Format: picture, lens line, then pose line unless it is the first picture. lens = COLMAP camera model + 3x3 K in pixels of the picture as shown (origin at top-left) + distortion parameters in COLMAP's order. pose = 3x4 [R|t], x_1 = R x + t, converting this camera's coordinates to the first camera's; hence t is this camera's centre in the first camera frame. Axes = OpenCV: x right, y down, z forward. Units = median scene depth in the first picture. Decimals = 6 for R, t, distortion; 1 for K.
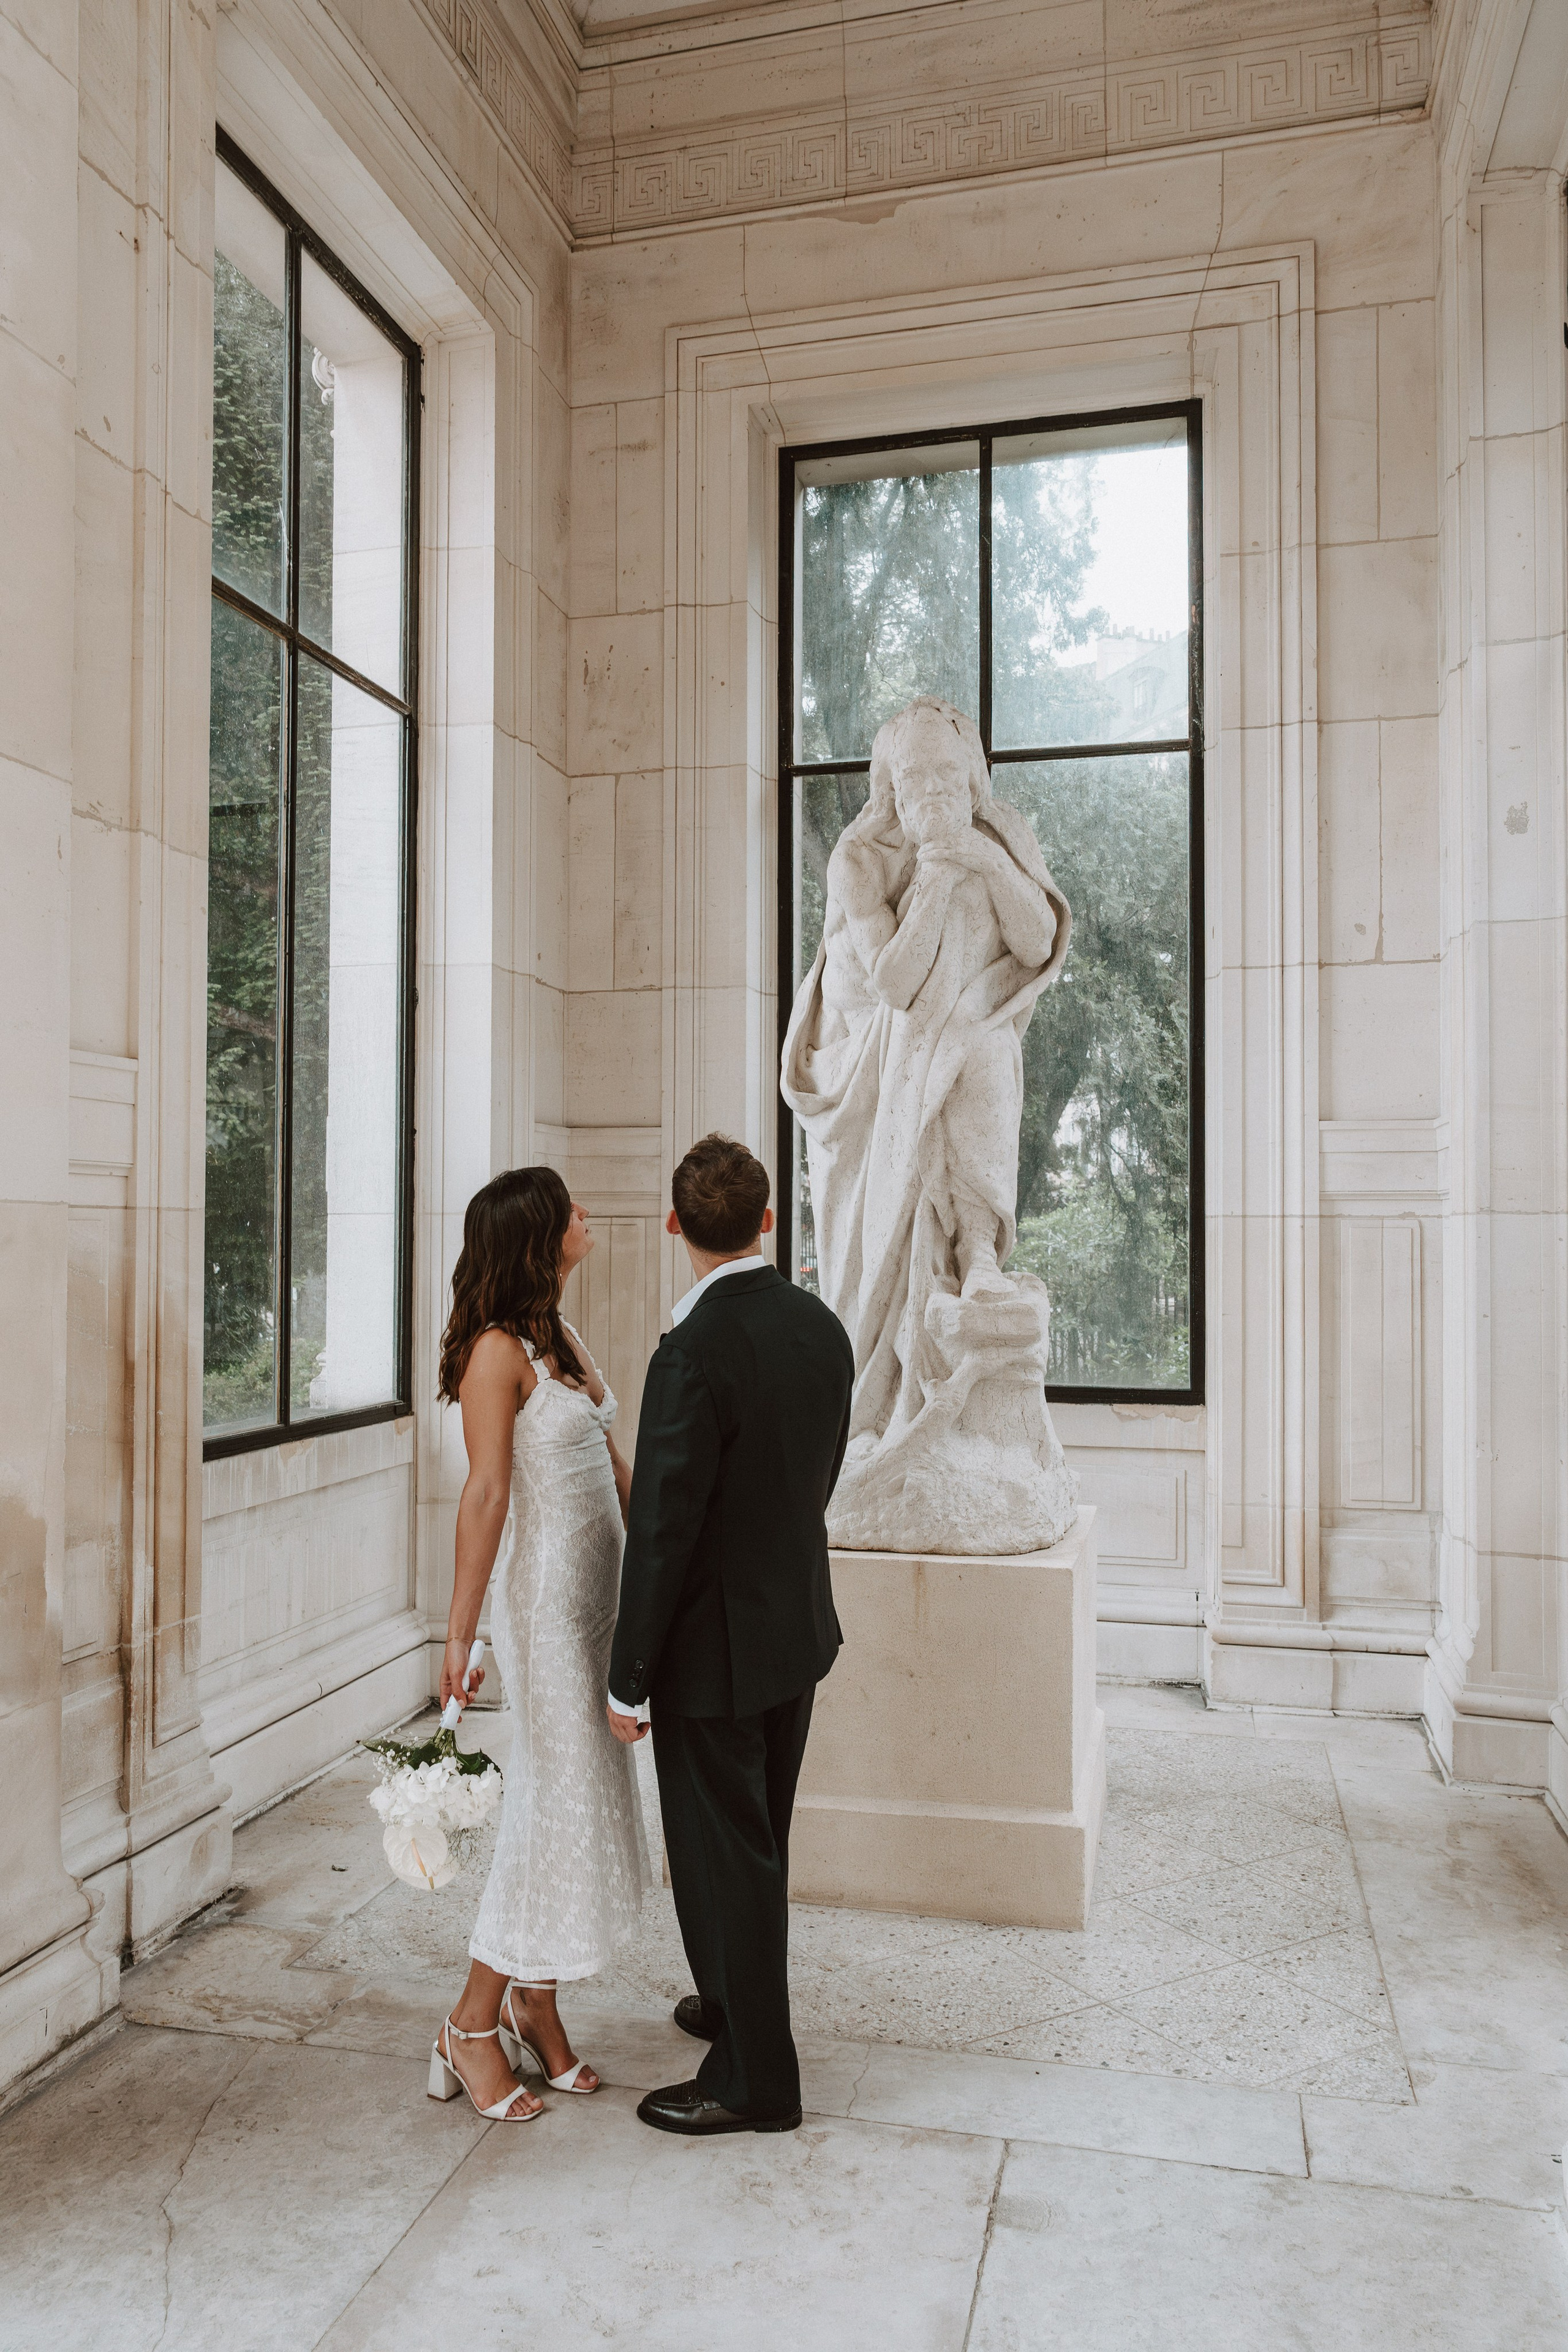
lens RADIAL K [[1757.2, 0, 779.5], [0, 1757.2, 1192.8], [0, 0, 1]] dist [-0.017561, 0.007260]
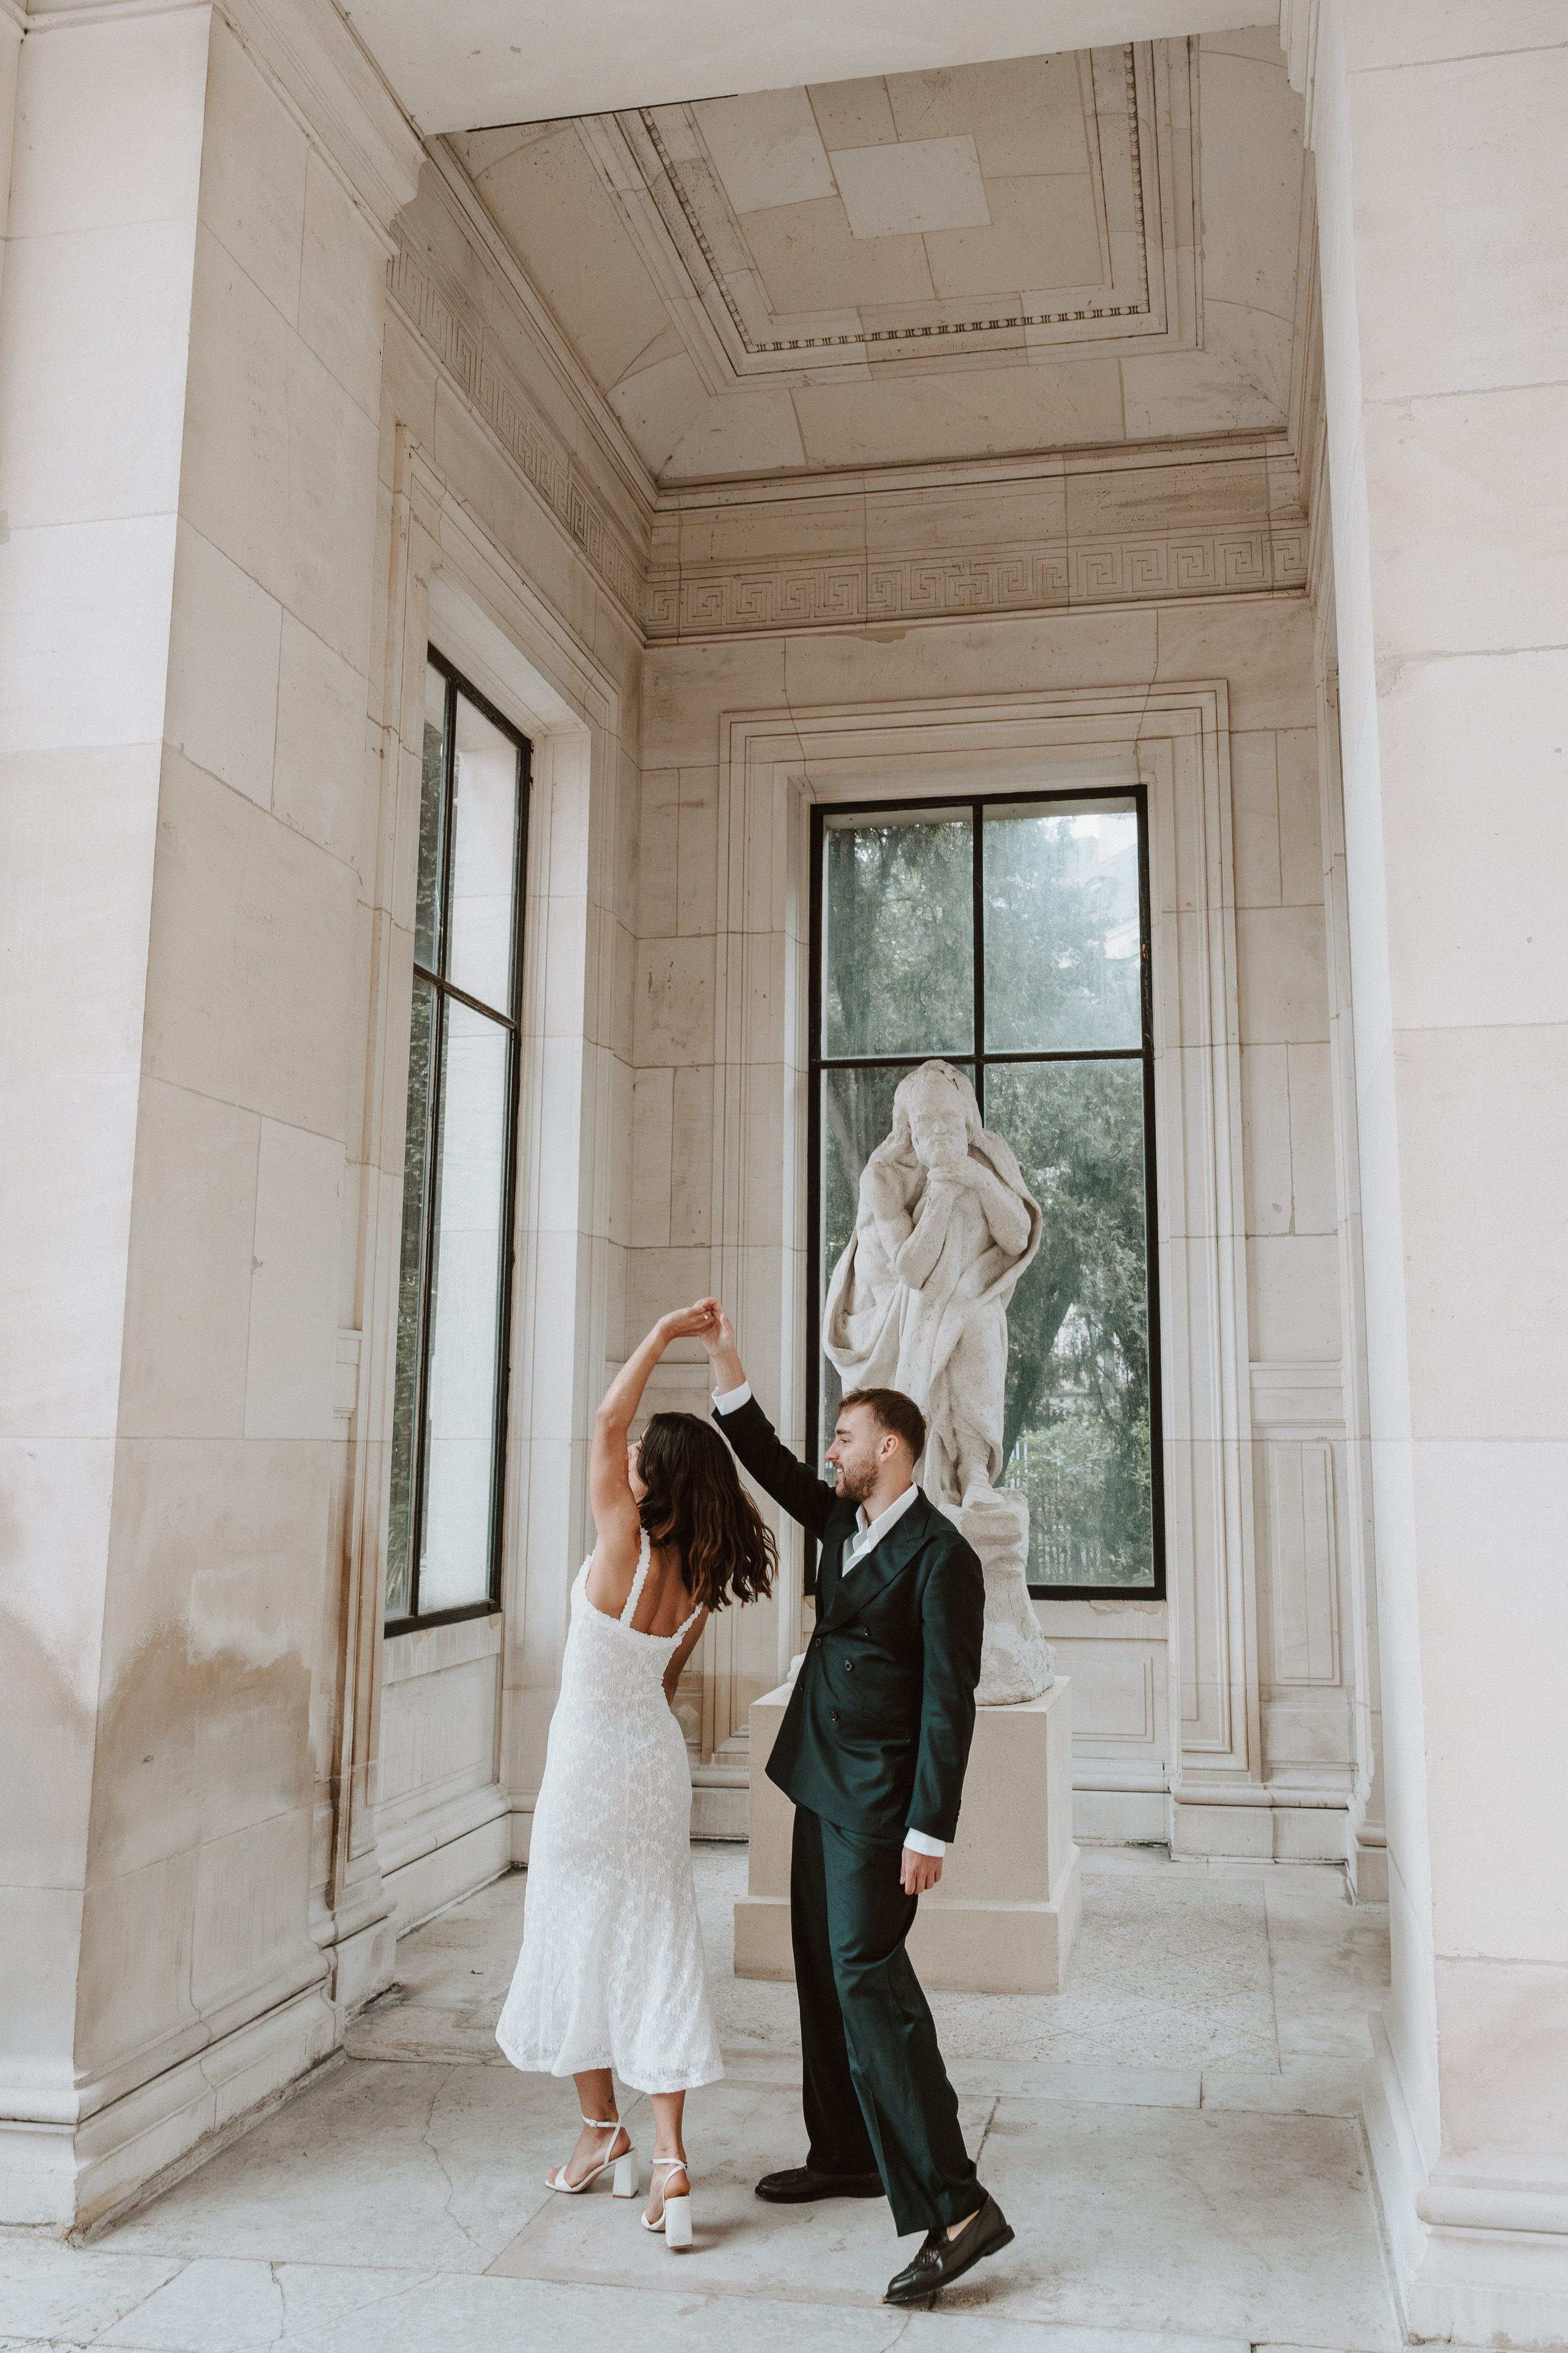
lens RADIAL K [[1767.6, 0, 897.4], [0, 1767.6, 1124.0], [0, 0, 1]] dist [-0.018579, 0.004113]
pose [[0.997728, 0.009739, 0.066660, -0.031302], [0.000835, 0.987631, -0.156795, -0.014462], [-0.067362, 0.156495, 0.985379, -0.298144]]
